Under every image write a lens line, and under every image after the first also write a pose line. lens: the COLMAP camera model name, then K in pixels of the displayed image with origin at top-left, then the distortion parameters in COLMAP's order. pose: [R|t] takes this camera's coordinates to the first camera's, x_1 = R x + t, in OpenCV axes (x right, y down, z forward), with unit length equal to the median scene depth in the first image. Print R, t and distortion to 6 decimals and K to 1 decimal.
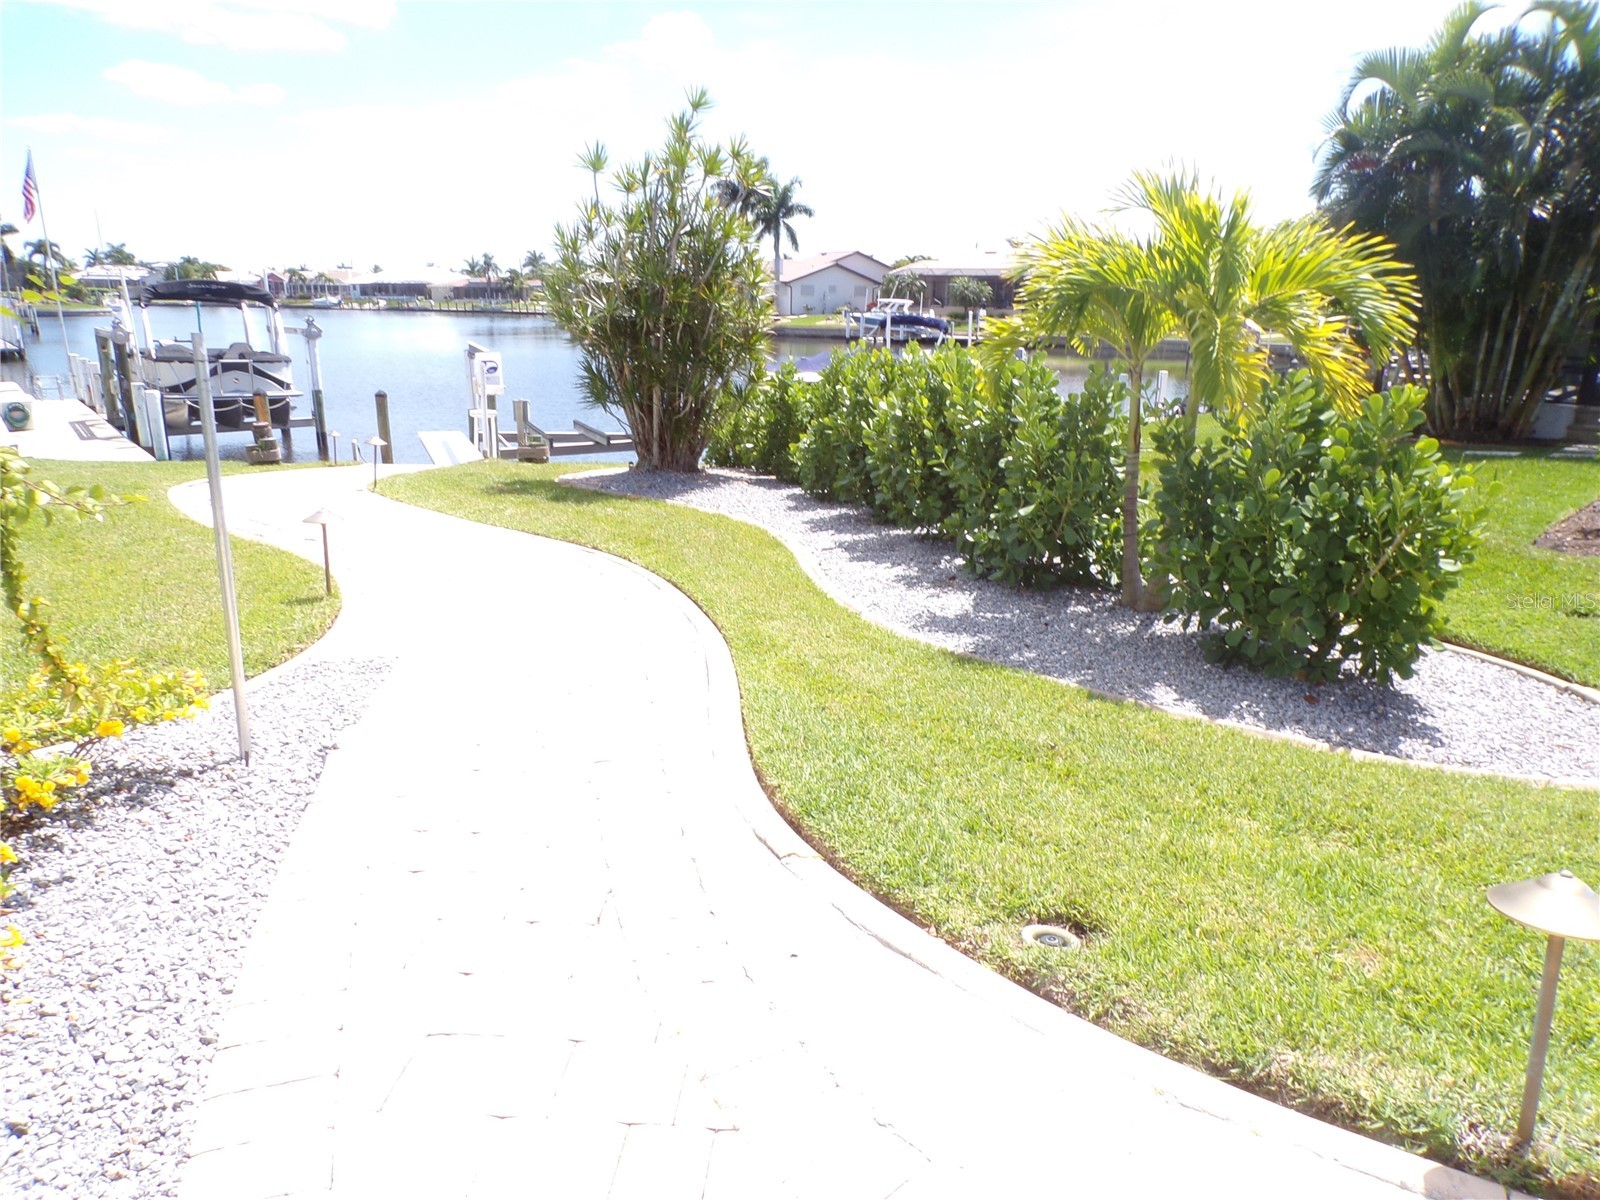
lens RADIAL K [[1099.1, 0, 809.1], [0, 1099.1, 605.4], [0, 0, 1]] dist [0.015891, 0.003782]
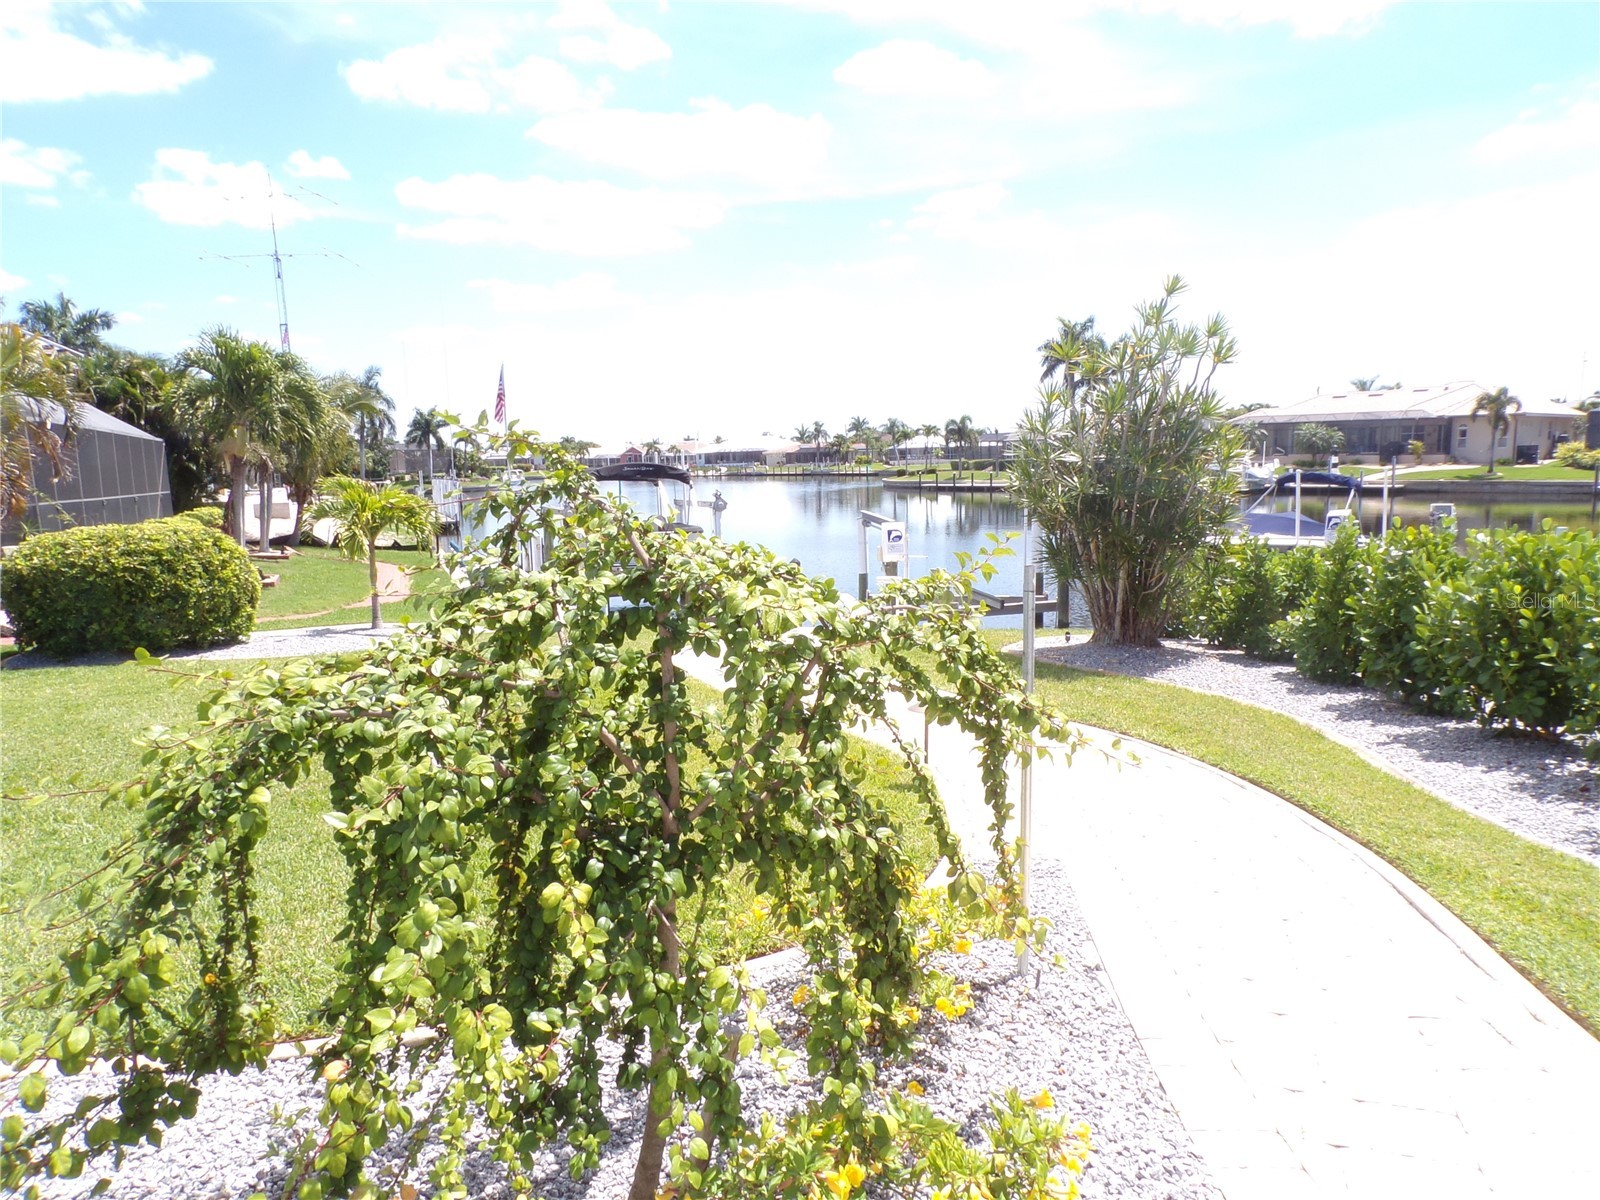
lens RADIAL K [[1099.1, 0, 804.5], [0, 1099.1, 602.0], [0, 0, 1]] dist [0.015891, 0.003782]
pose [[0.961108, 0.000900, -0.276171, -0.016545], [-0.039253, 0.990288, -0.133375, -0.002233], [0.273369, 0.139029, 0.951809, -0.002464]]
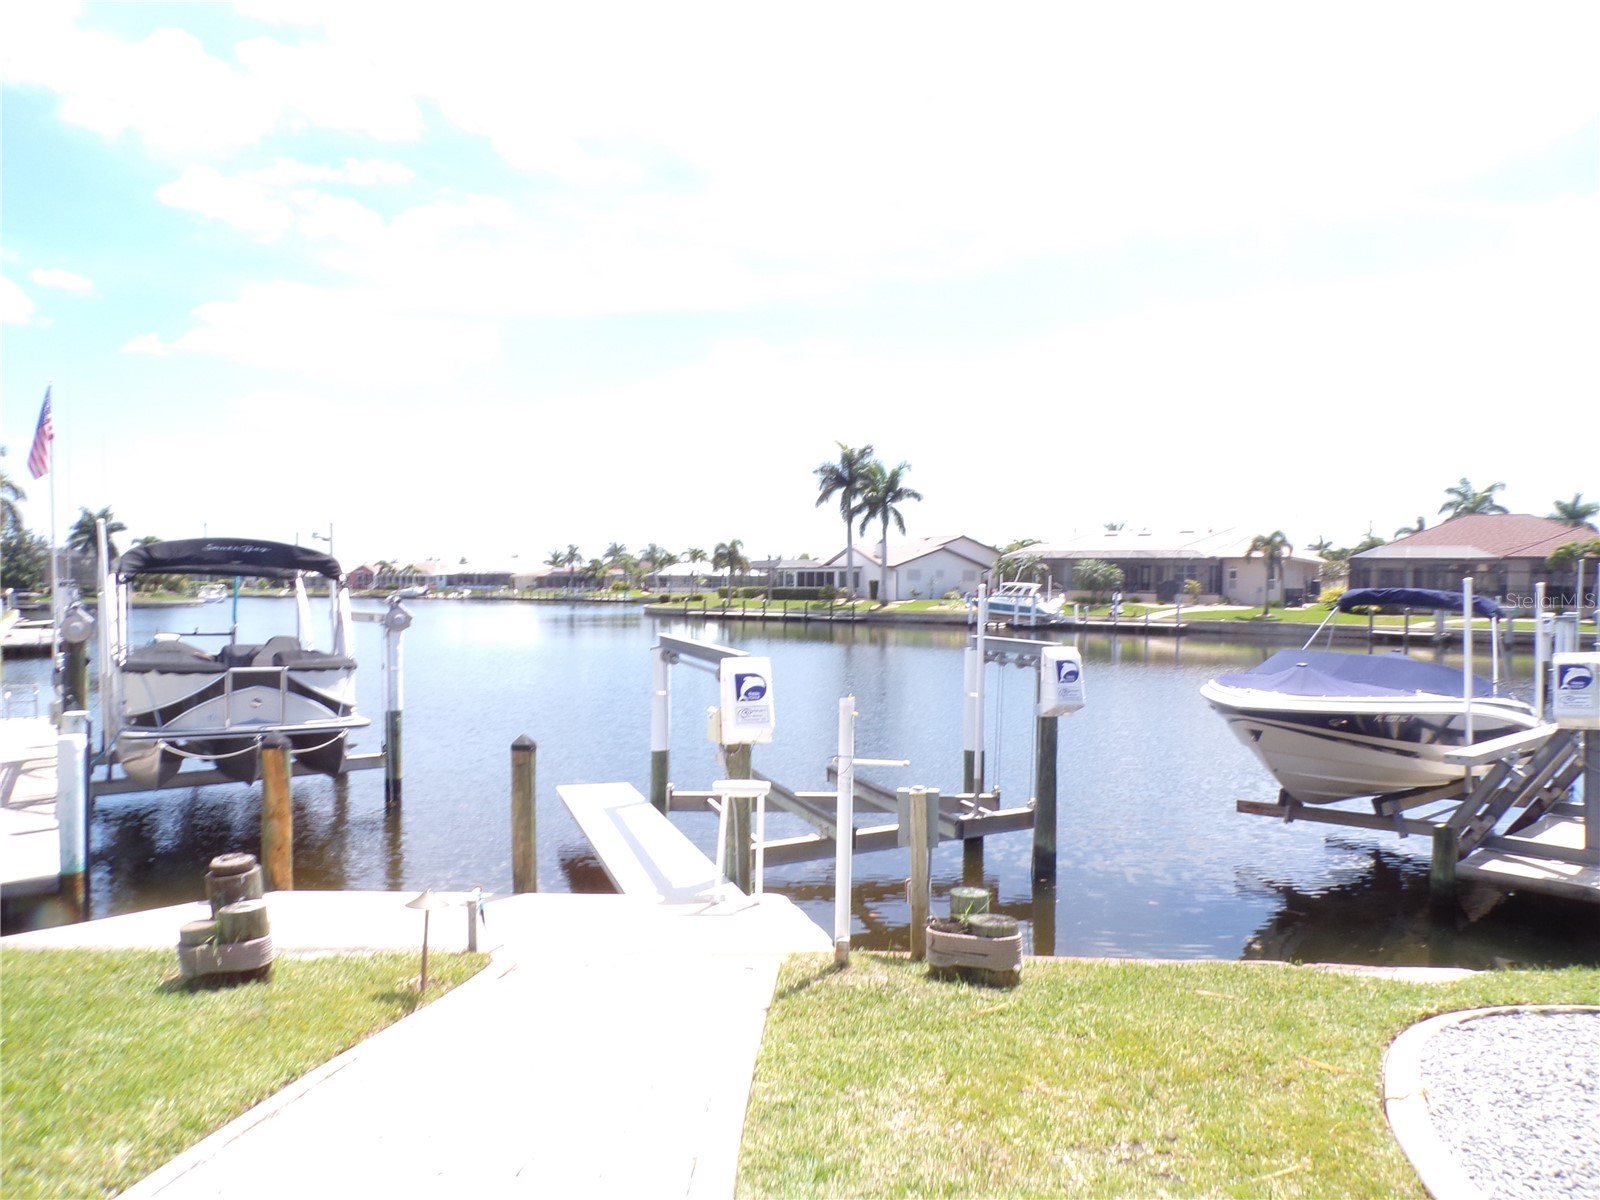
lens RADIAL K [[1099.1, 0, 800.6], [0, 1099.1, 610.9], [0, 0, 1]] dist [0.015891, 0.003782]
pose [[0.998215, -0.003665, -0.059607, -0.048450], [-0.011226, 0.968806, -0.247564, -0.026468], [0.058655, 0.247791, 0.967036, 0.107535]]
